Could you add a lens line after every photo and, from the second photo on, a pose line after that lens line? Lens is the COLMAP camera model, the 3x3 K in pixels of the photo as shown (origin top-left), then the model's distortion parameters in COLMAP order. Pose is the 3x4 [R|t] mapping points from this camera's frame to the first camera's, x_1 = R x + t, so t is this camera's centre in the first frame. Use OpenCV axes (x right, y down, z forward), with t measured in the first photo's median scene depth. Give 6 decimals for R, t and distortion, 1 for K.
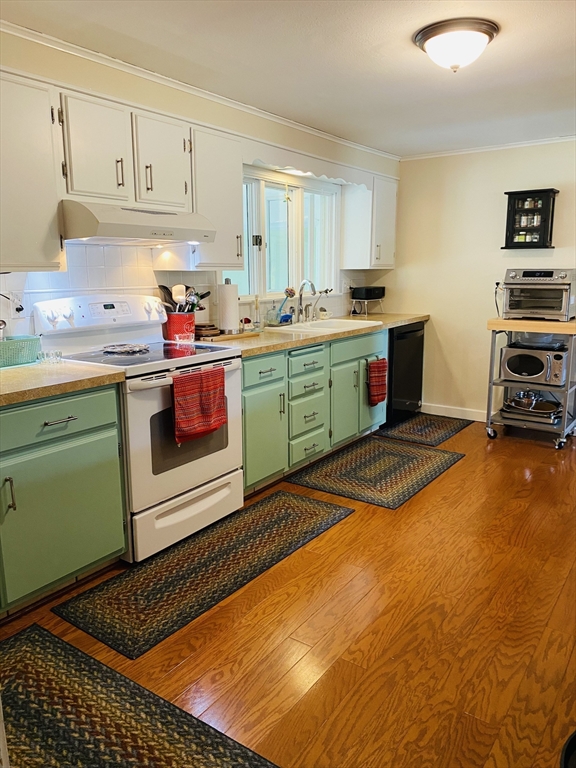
lens RADIAL K [[595.6, 0, 283.8], [0, 595.6, 383.0], [0, 0, 1]] dist [0.057809, -0.009517]
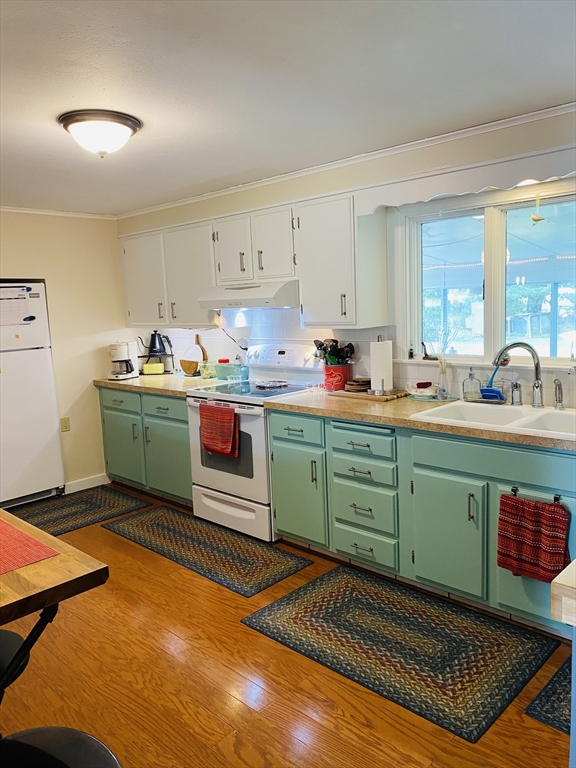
lens RADIAL K [[595.6, 0, 283.8], [0, 595.6, 383.0], [0, 0, 1]] dist [0.057809, -0.009517]
pose [[-0.168021, 0.139646, -0.975842, 0.999205], [-0.150750, 0.974632, 0.165429, -0.276115], [0.974189, 0.174903, -0.142707, 1.176493]]
